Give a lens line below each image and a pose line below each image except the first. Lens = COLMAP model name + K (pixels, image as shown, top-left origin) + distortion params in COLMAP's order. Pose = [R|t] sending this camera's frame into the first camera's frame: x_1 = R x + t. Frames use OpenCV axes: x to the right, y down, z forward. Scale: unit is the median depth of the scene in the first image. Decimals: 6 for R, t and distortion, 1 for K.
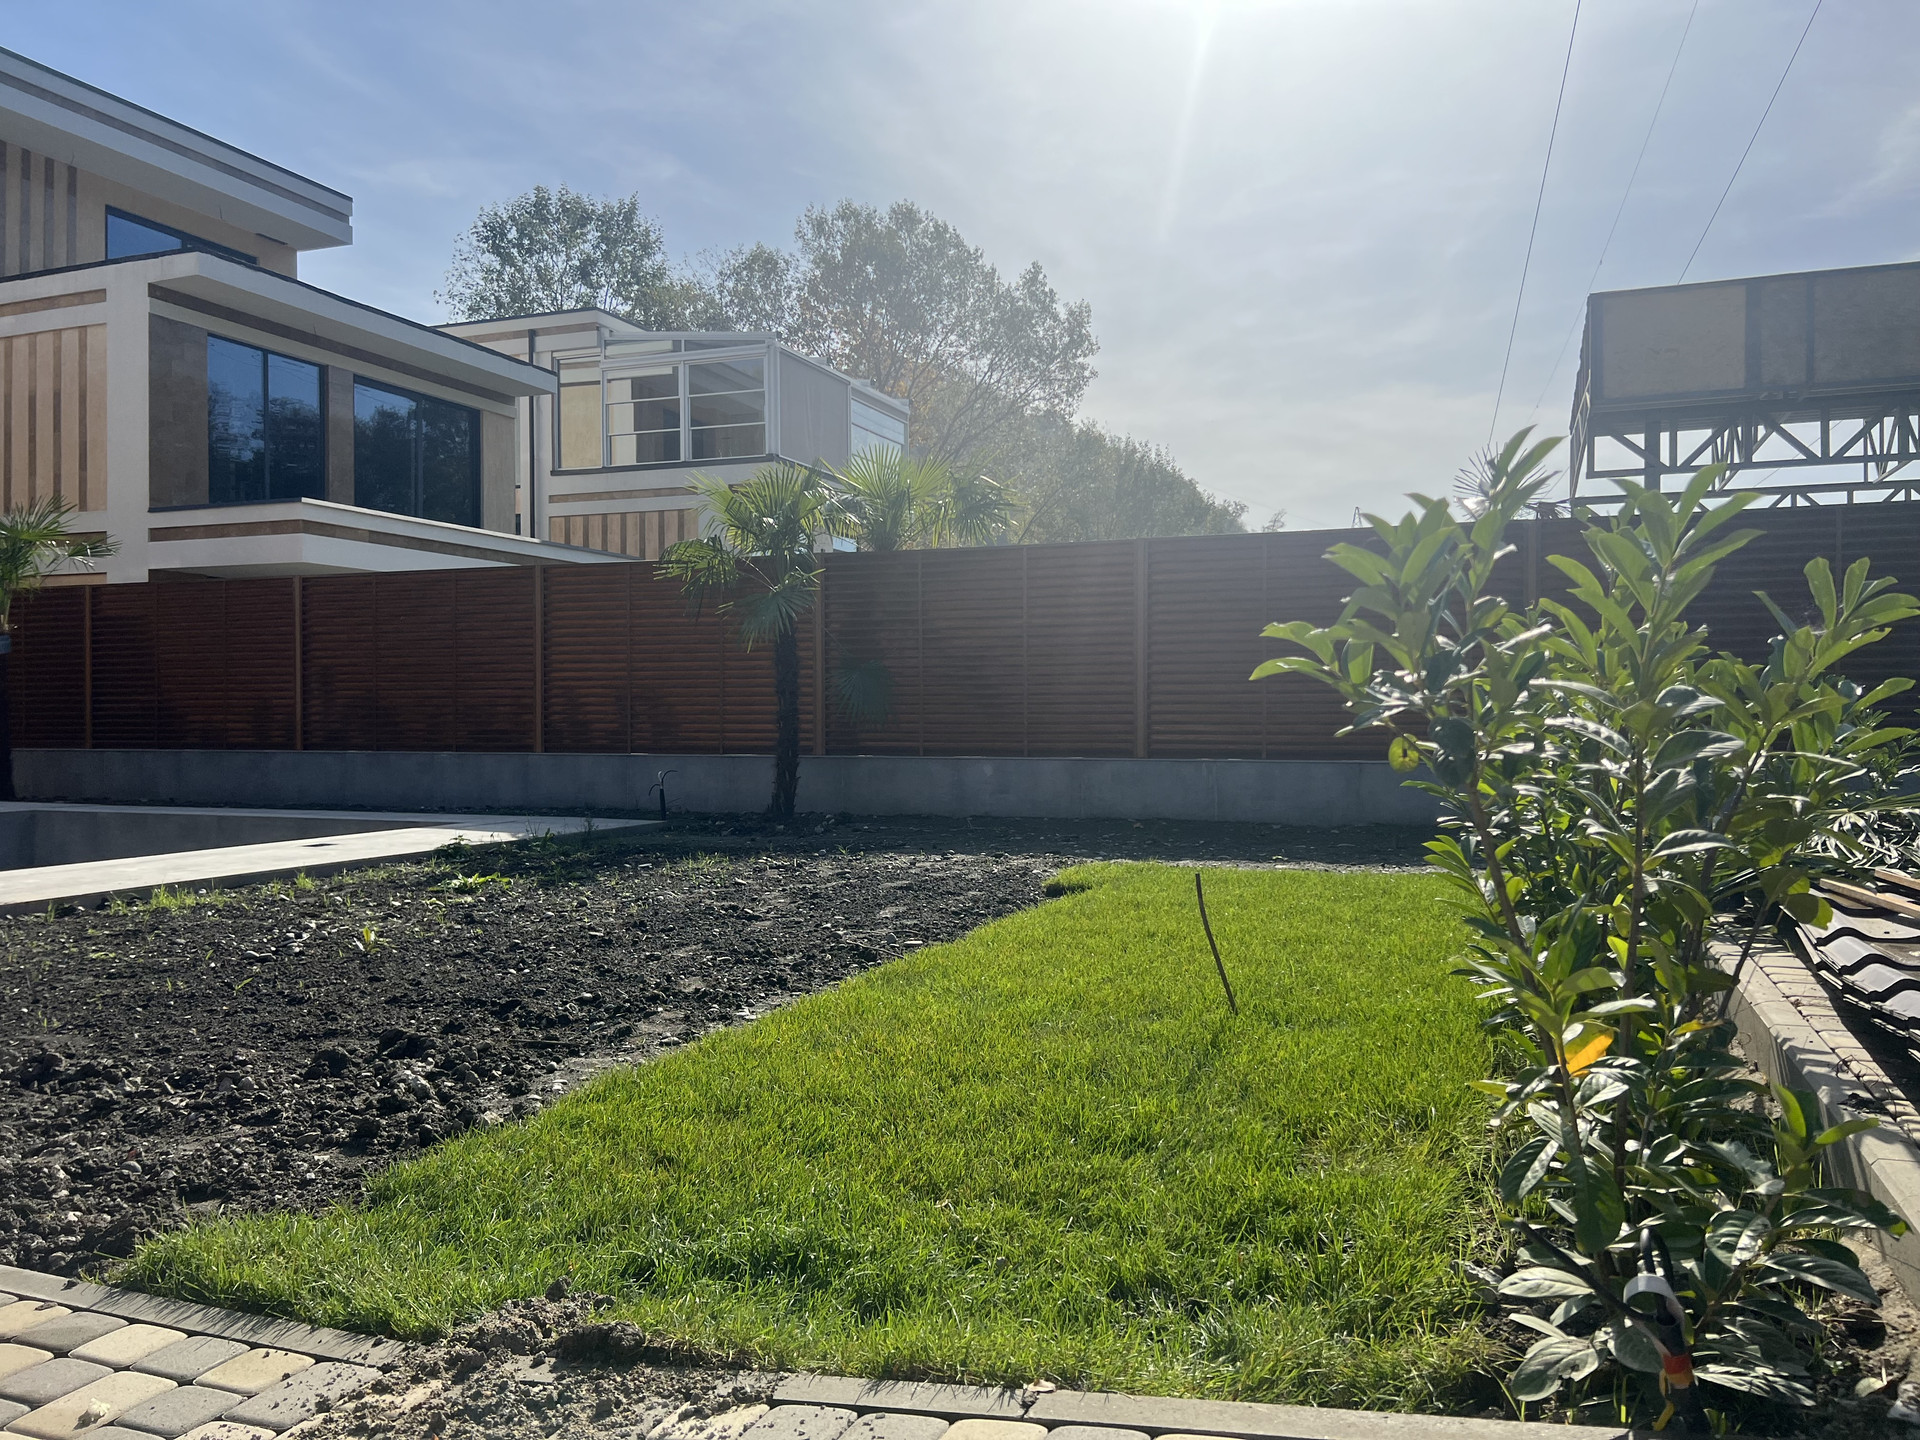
lens RADIAL K [[1437.0, 0, 1013.6], [0, 1437.0, 727.2], [0, 0, 1]] dist [0.010325, -0.033731]
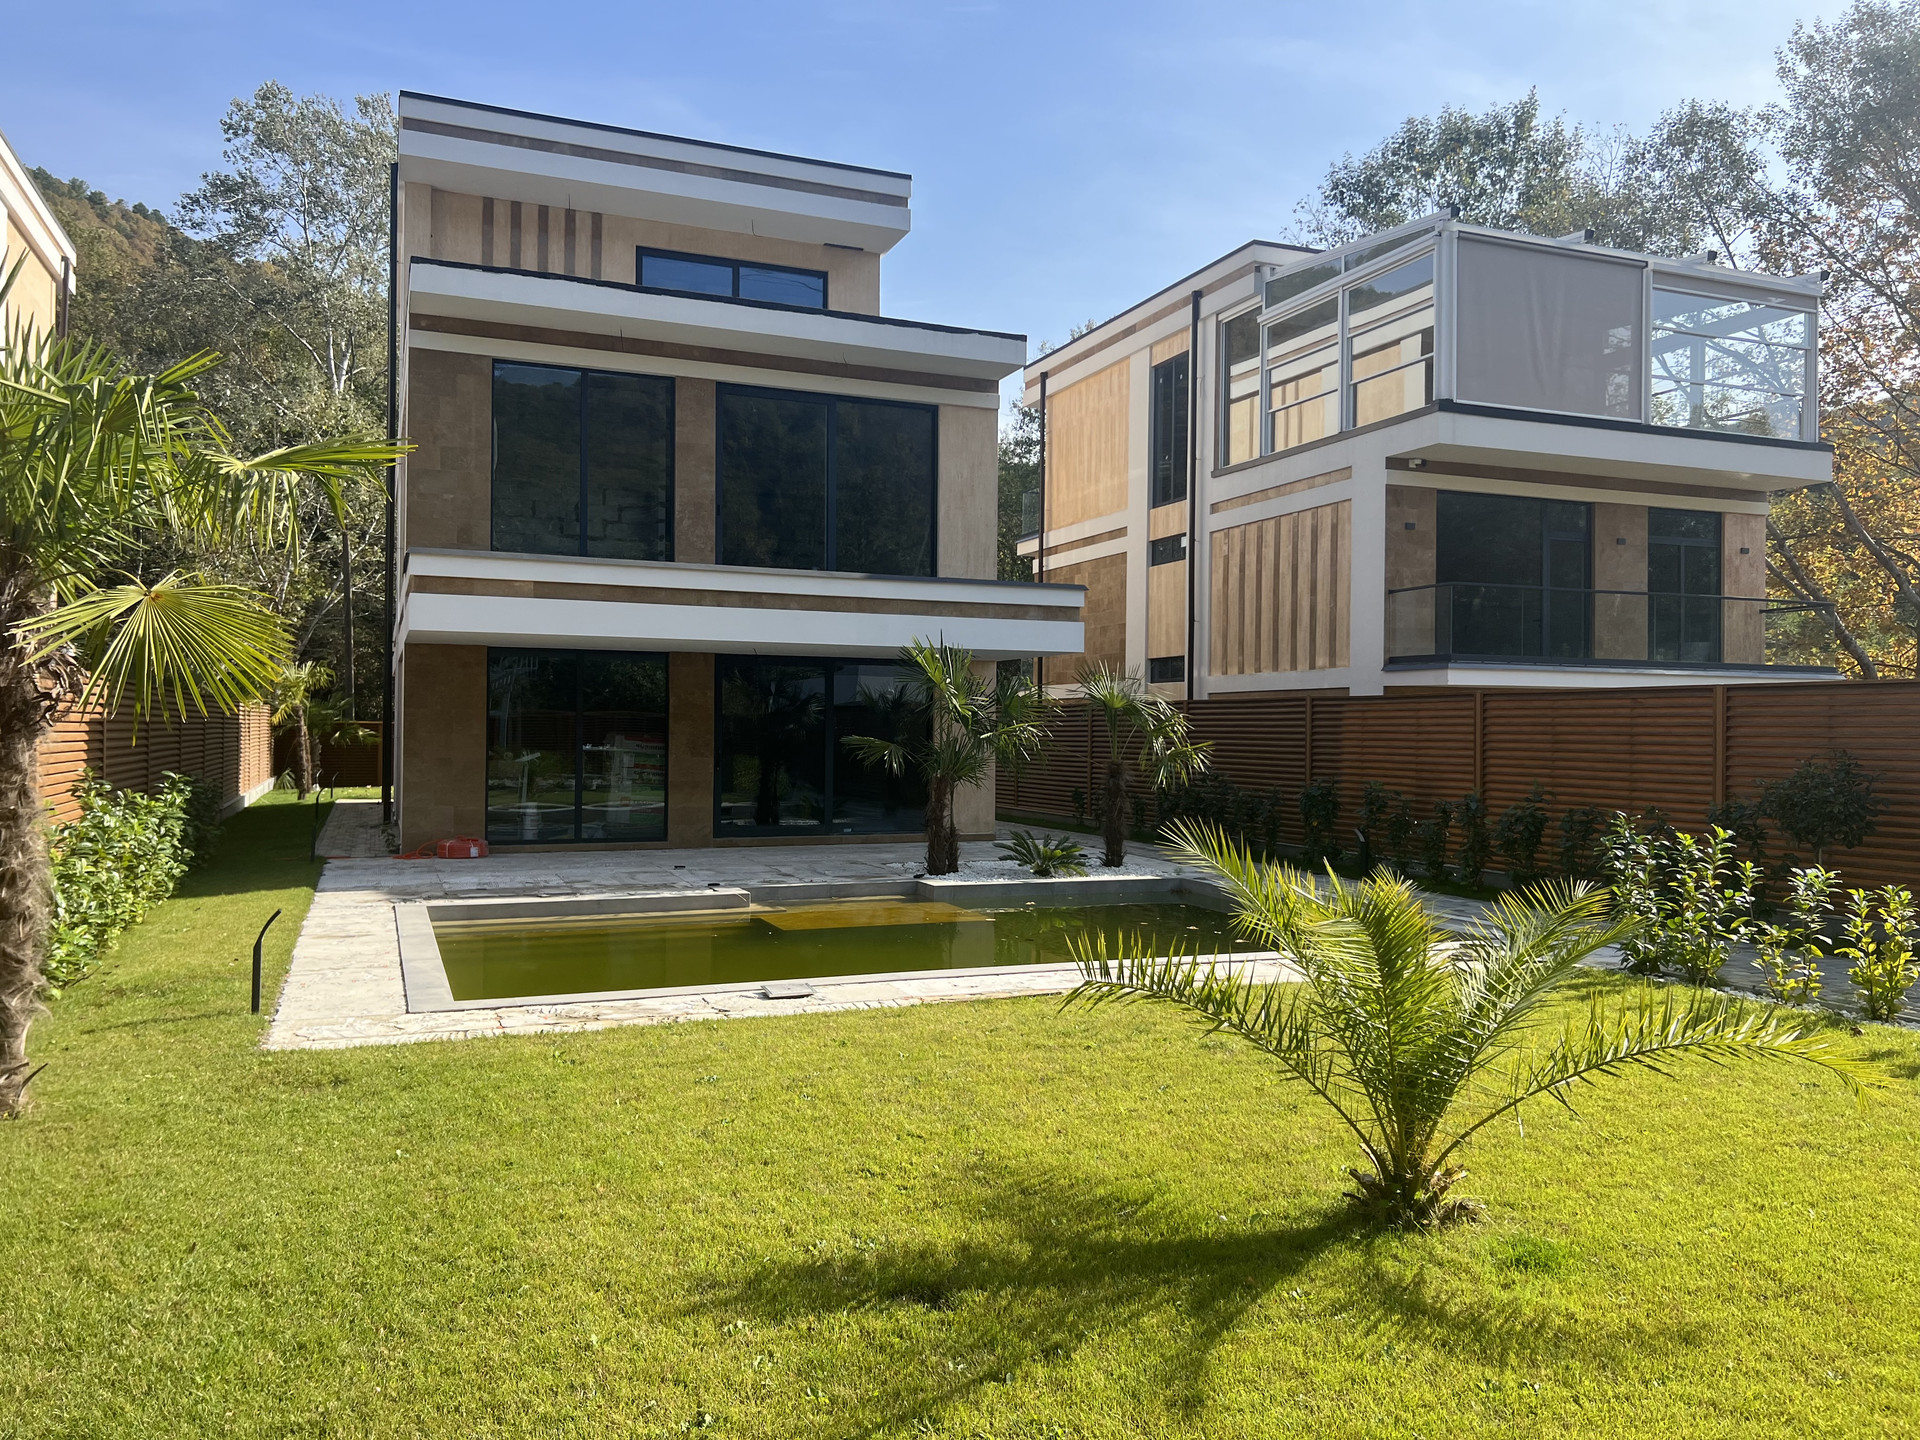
lens RADIAL K [[1437.6, 0, 949.9], [0, 1437.6, 724.1], [0, 0, 1]] dist [0.049431, -0.053434]
pose [[0.658938, 0.007610, -0.752159, 0.417706], [-0.021081, 0.999743, -0.008353, -0.092391], [0.751902, 0.021360, 0.658929, 1.024716]]
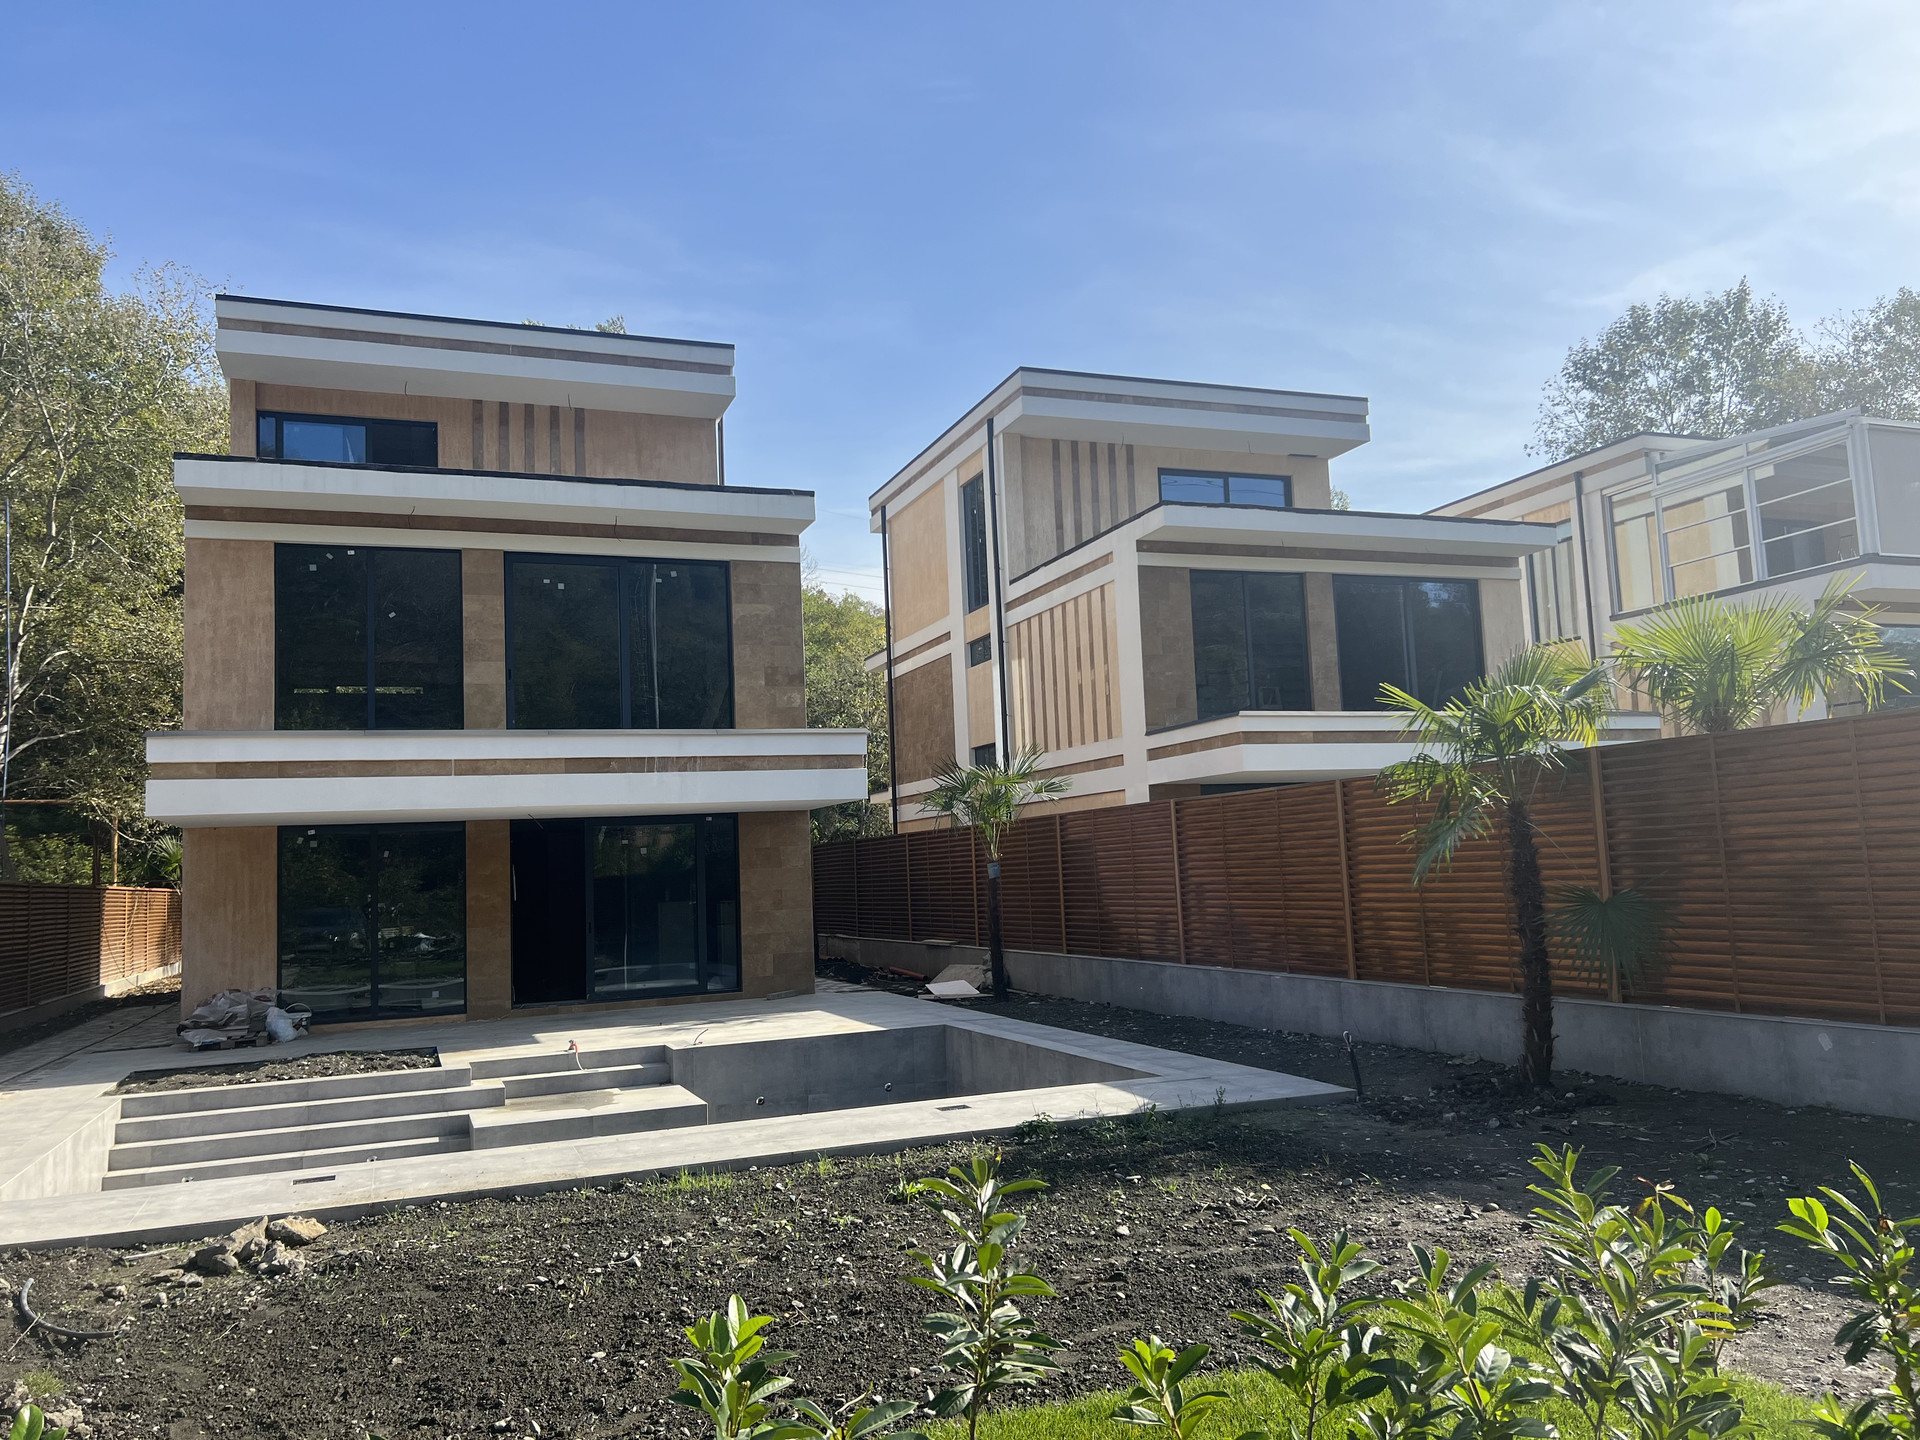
lens RADIAL K [[1437.6, 0, 949.9], [0, 1437.6, 724.1], [0, 0, 1]] dist [0.049431, -0.053434]
pose [[0.648793, -0.104247, -0.753791, 0.250929], [0.034258, 0.993569, -0.107921, -0.060784], [0.760193, 0.044195, 0.648192, 0.202281]]
